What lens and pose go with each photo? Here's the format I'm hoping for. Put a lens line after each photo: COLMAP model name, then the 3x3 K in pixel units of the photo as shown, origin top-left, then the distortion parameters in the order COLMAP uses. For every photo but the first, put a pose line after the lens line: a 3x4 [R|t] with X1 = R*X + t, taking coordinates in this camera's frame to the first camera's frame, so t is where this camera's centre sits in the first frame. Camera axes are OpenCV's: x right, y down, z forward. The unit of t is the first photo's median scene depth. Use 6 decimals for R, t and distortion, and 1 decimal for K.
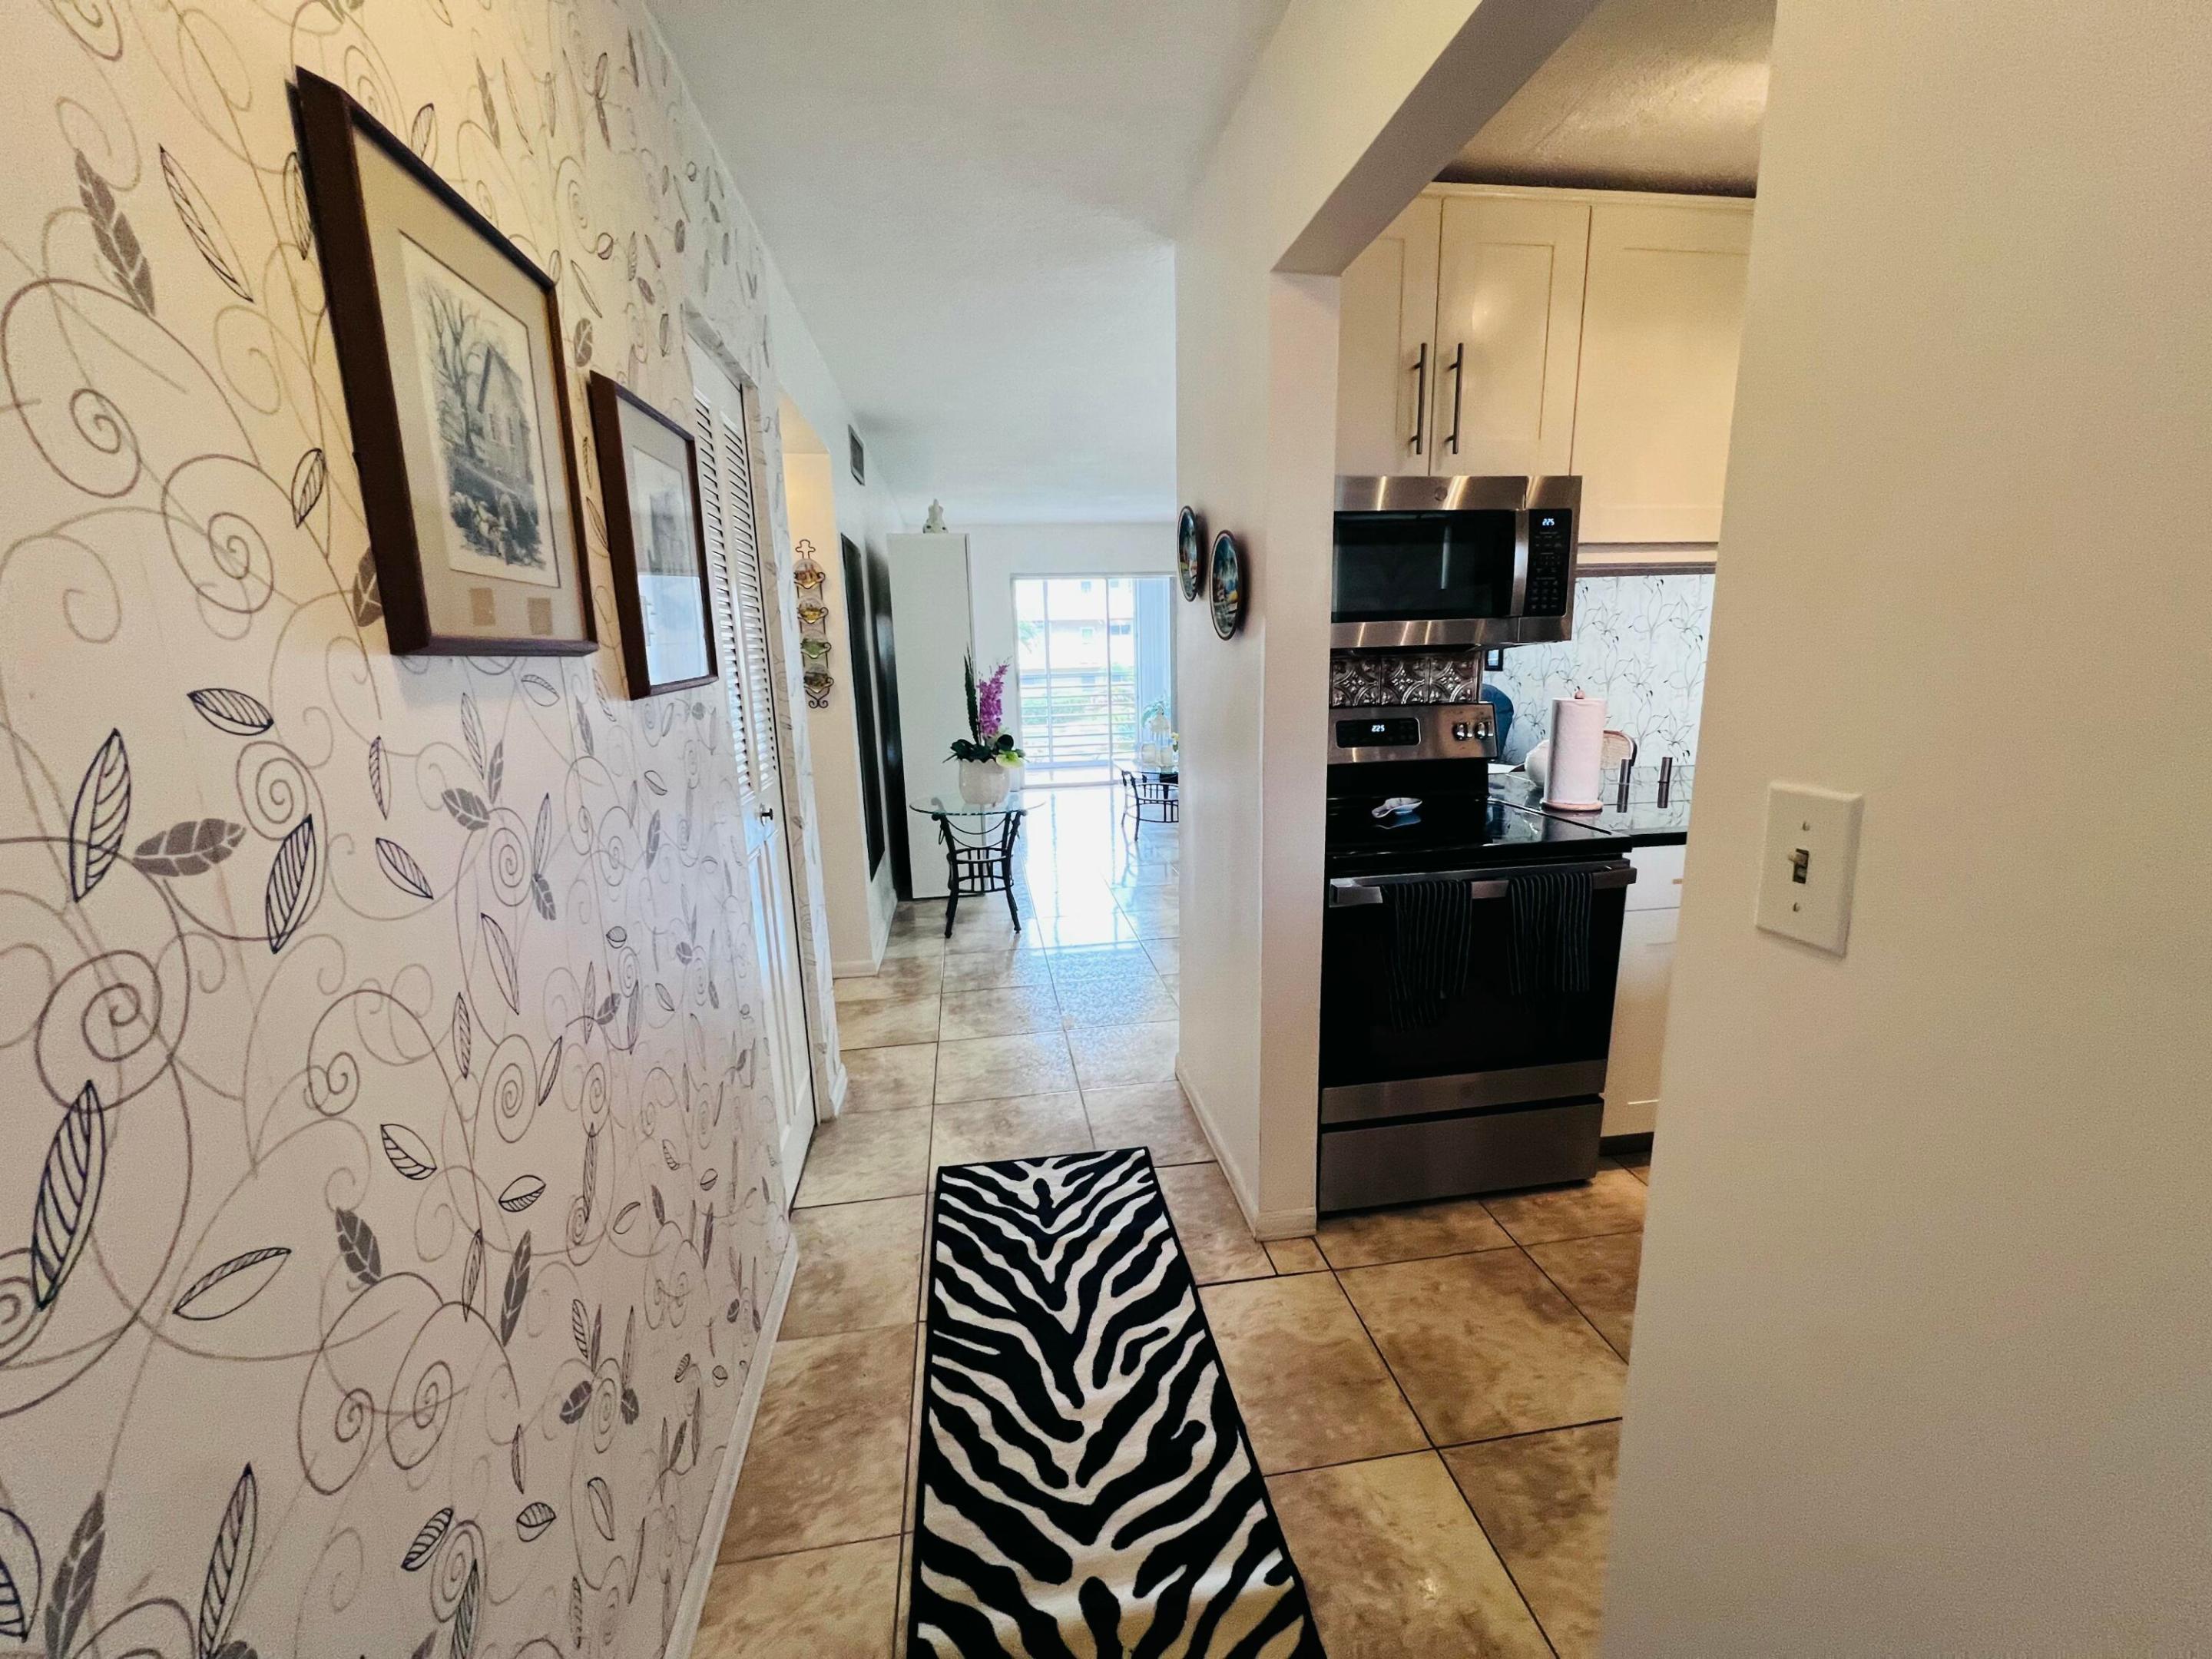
lens RADIAL K [[887.8, 0, 1108.1], [0, 887.8, 833.0], [0, 0, 1]] dist [-0.002459, 0.000688]
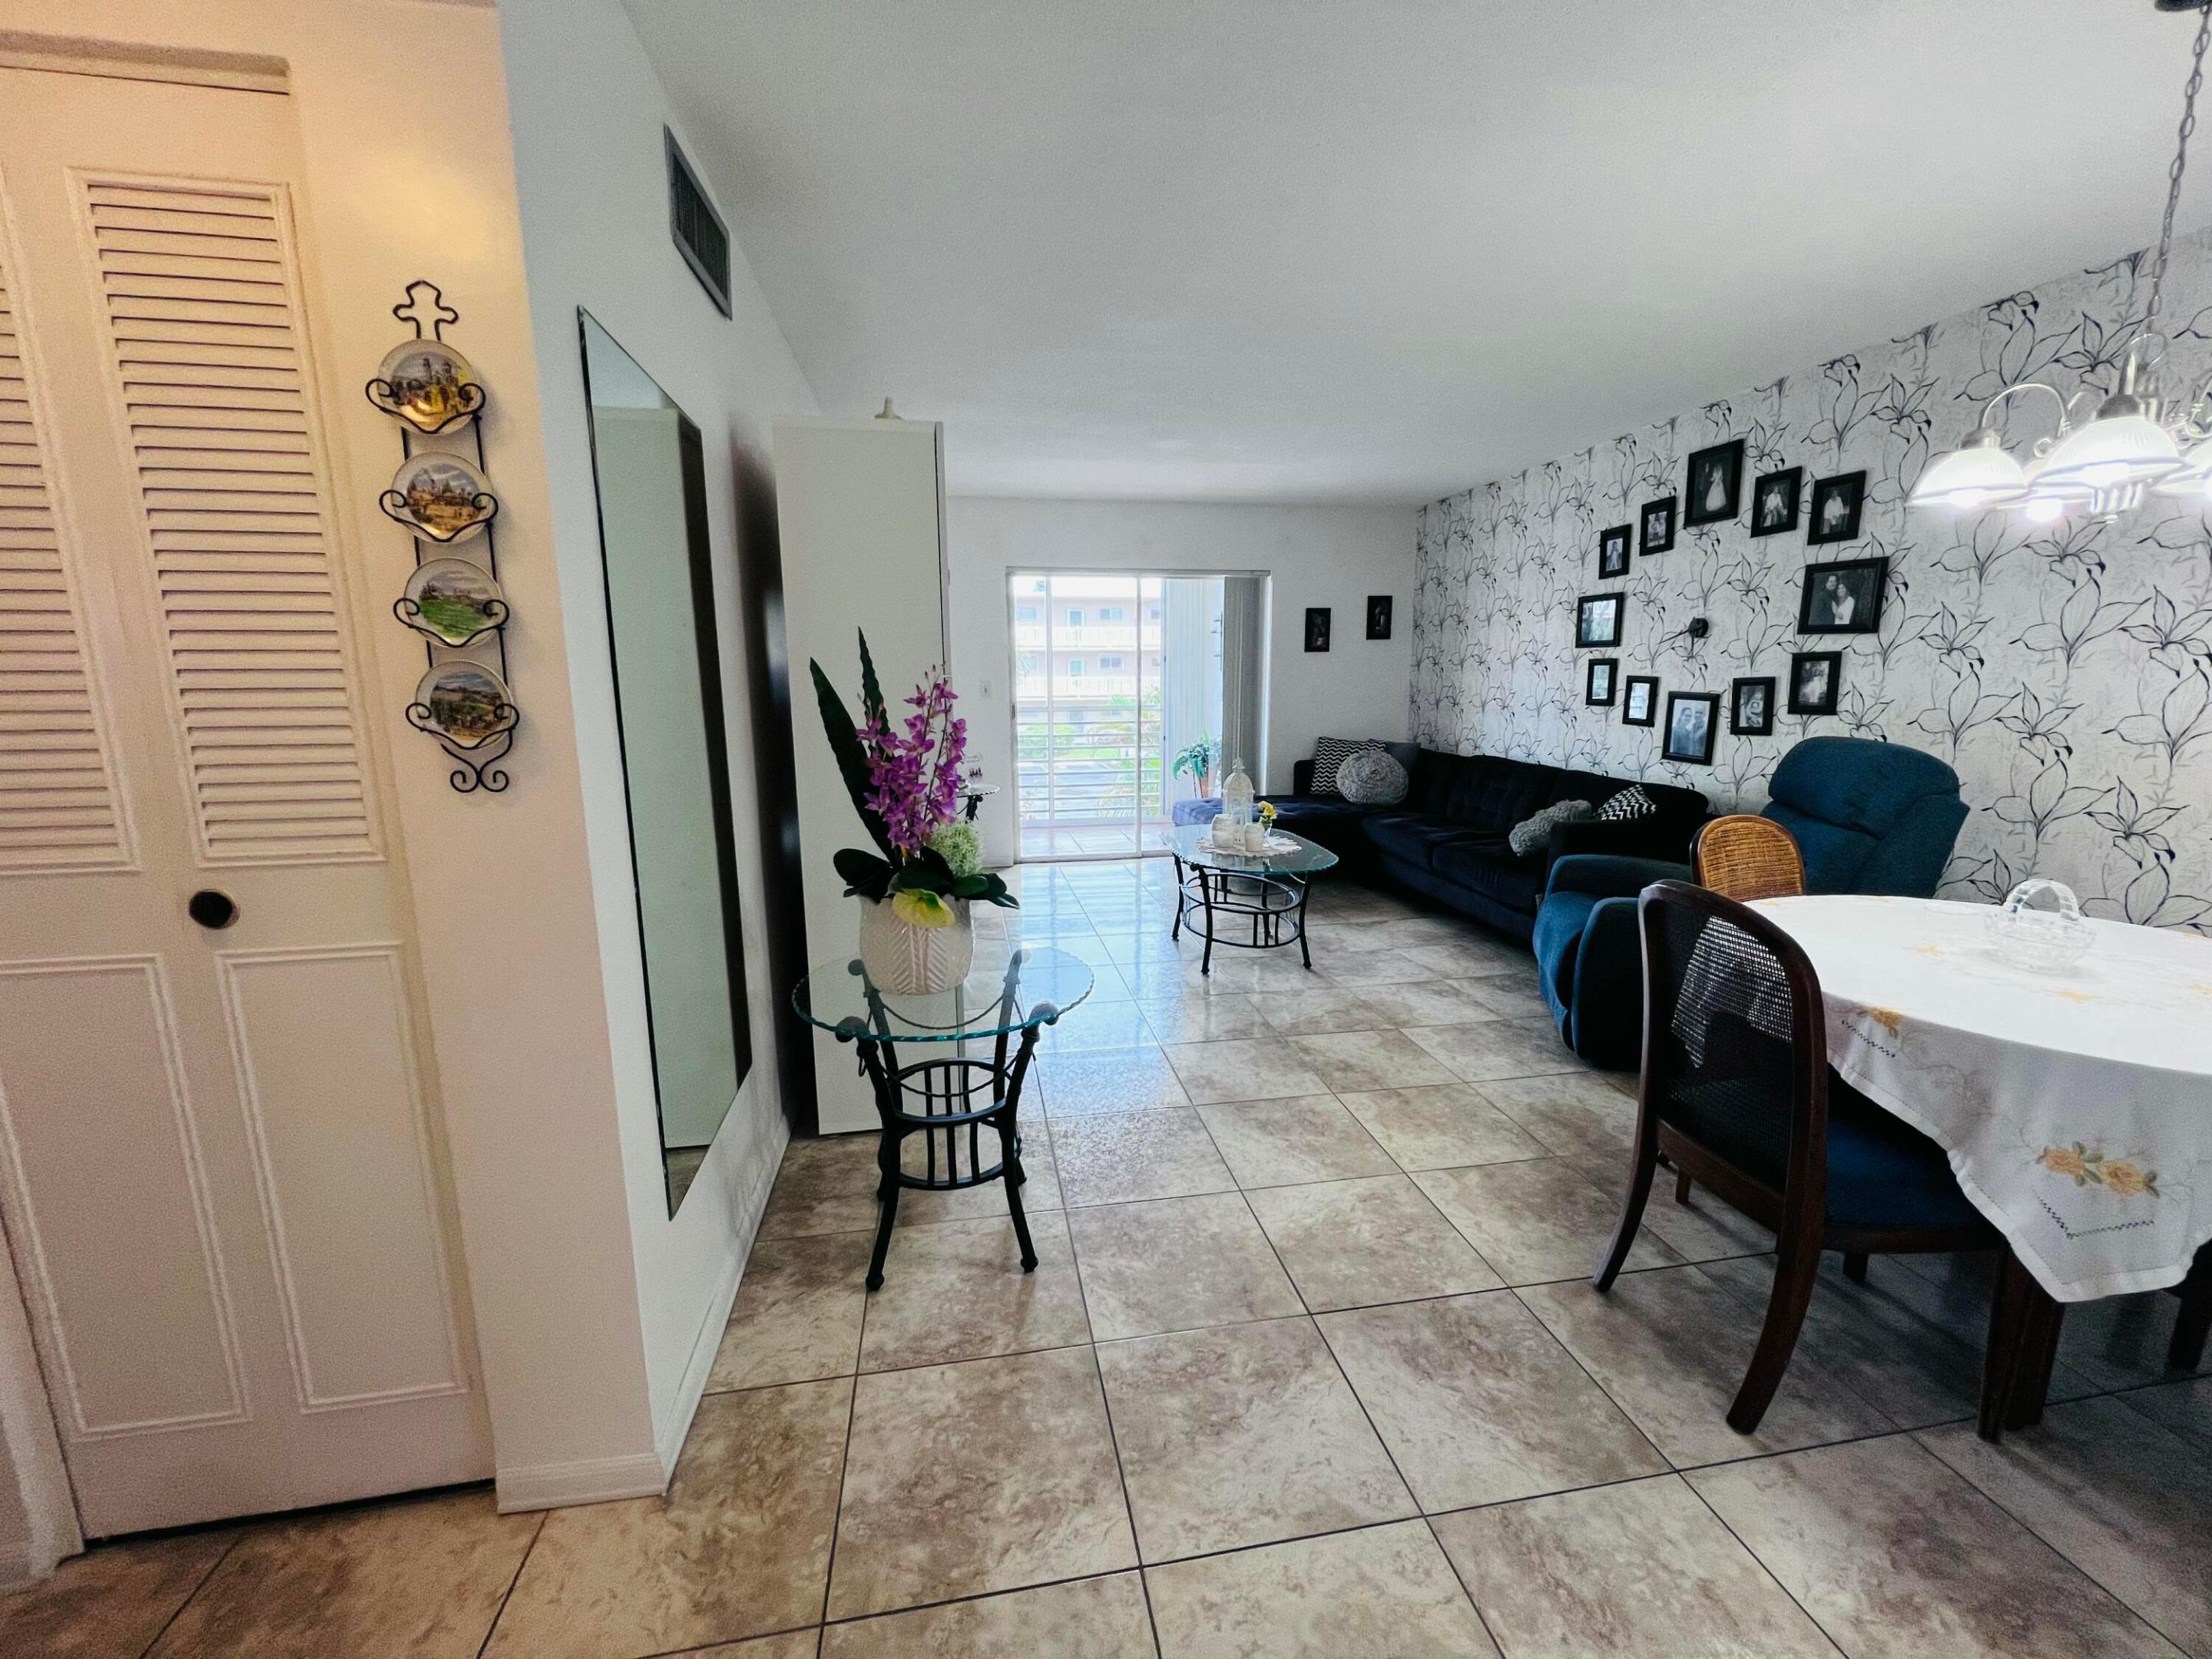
lens RADIAL K [[887.8, 0, 1108.1], [0, 887.8, 833.0], [0, 0, 1]] dist [-0.002459, 0.000688]
pose [[0.999626, 0.015460, 0.022536, -0.122398], [-0.014625, 0.999217, -0.036751, -0.155586], [-0.023086, 0.036408, 0.999070, 0.876897]]
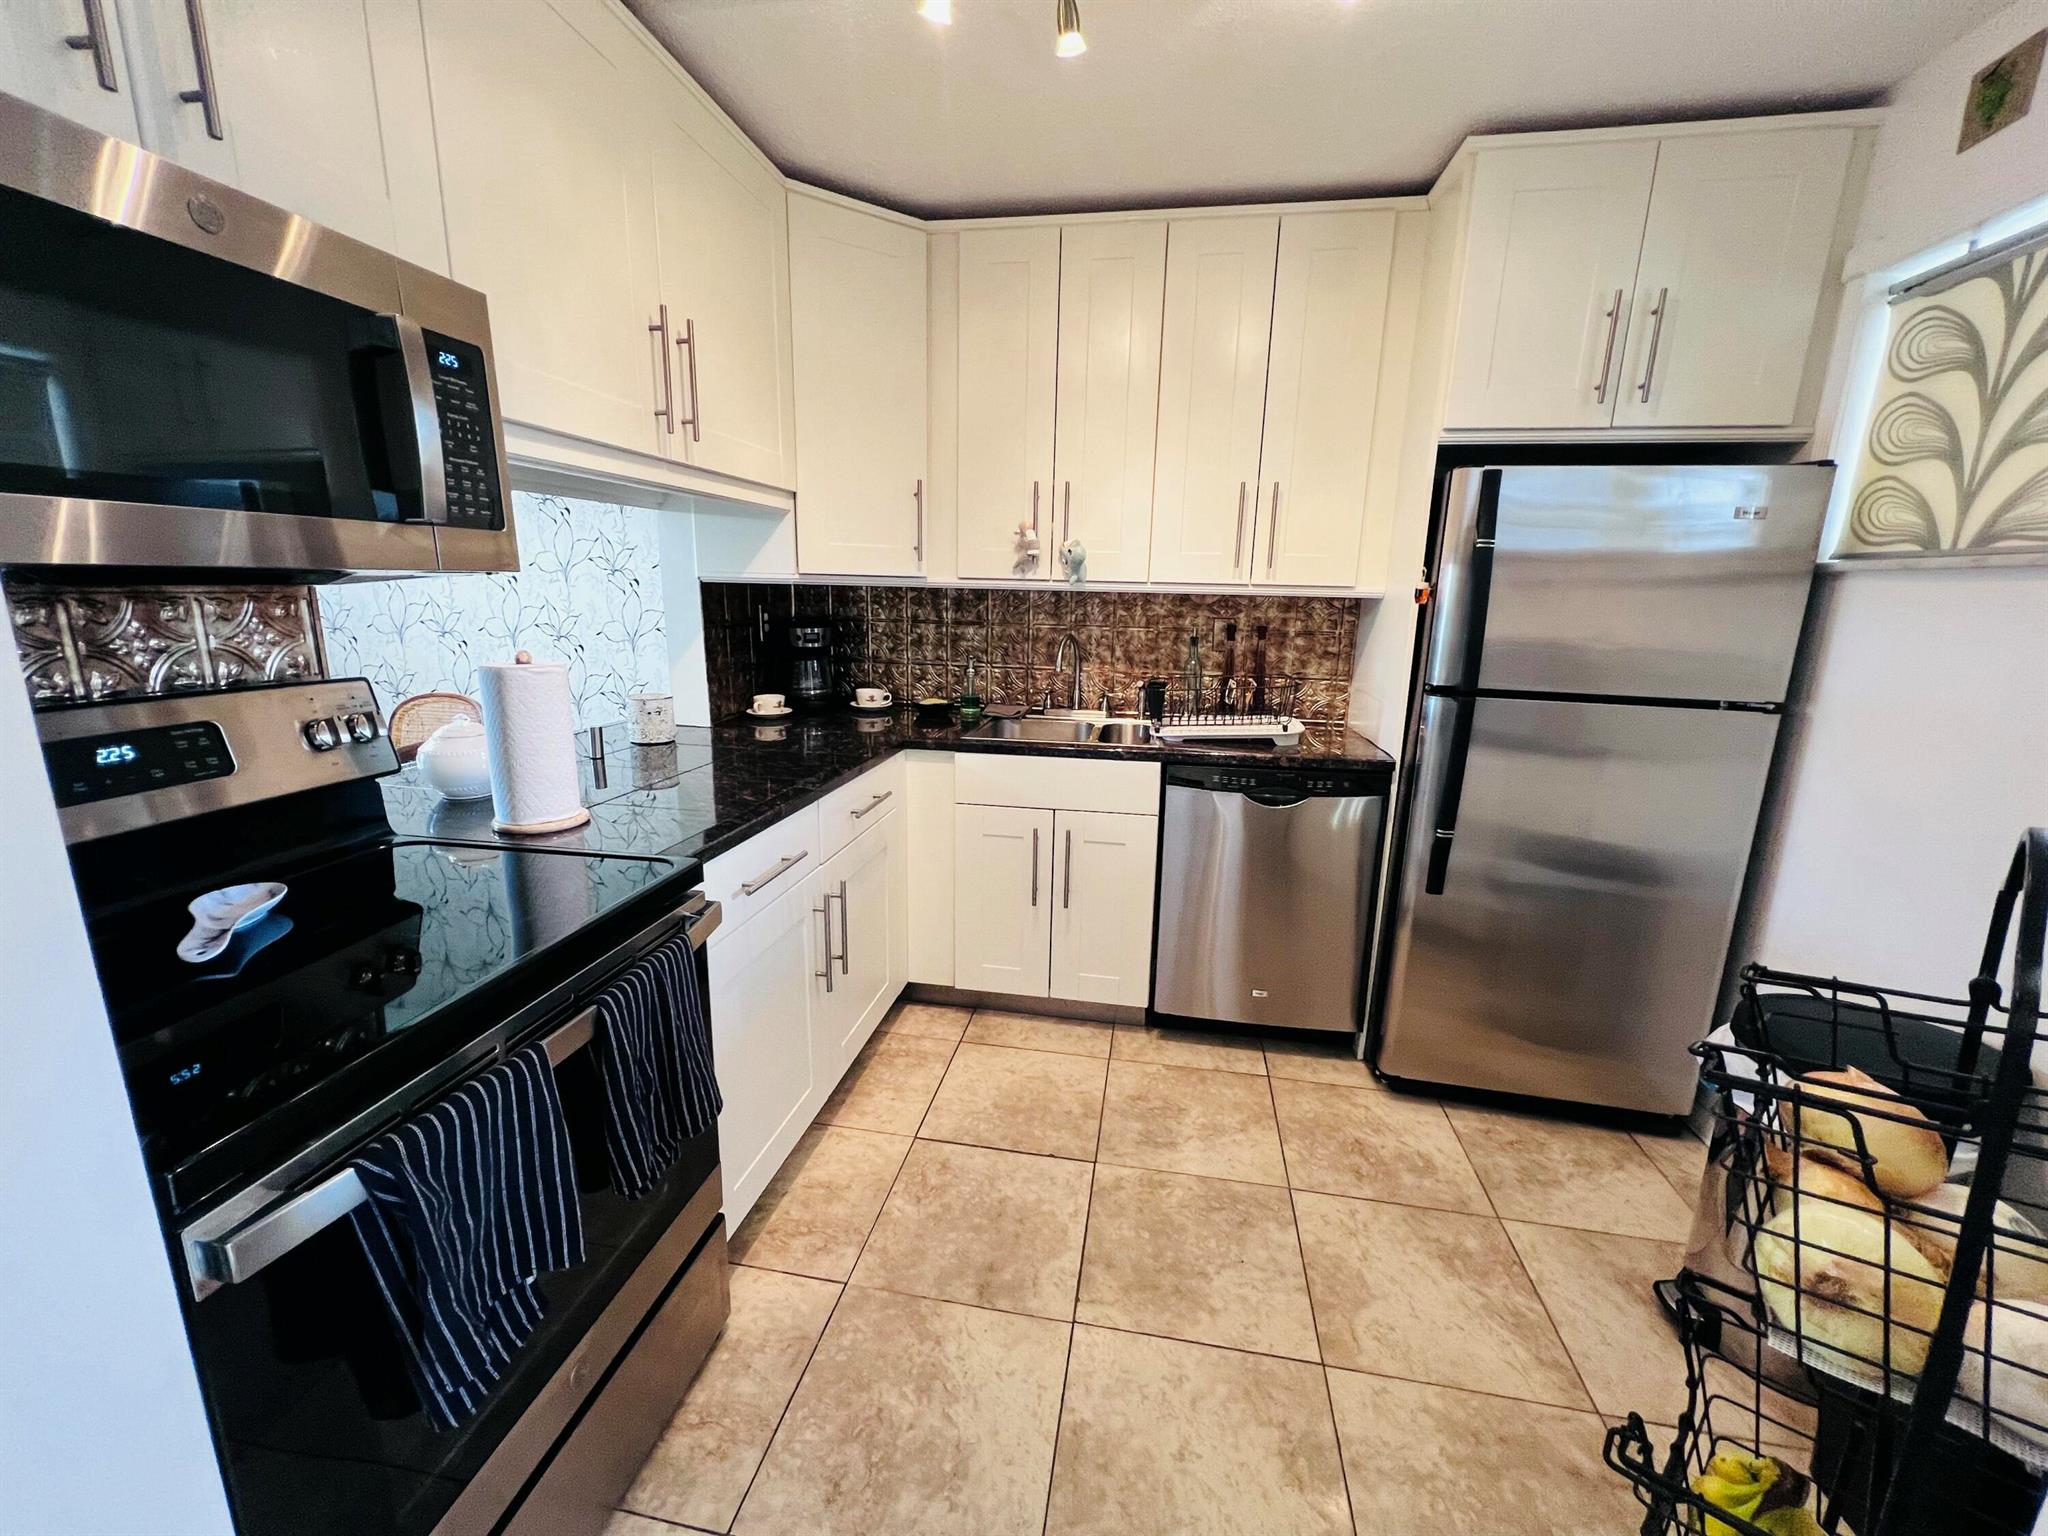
lens RADIAL K [[821.9, 0, 1026.0], [0, 821.9, 771.2], [0, 0, 1]] dist [-0.002459, 0.000688]
pose [[0.323358, -0.178001, 0.929384, 0.066669], [0.170656, 0.977014, 0.127747, -0.080011], [-0.930761, 0.117297, 0.346302, 0.415212]]
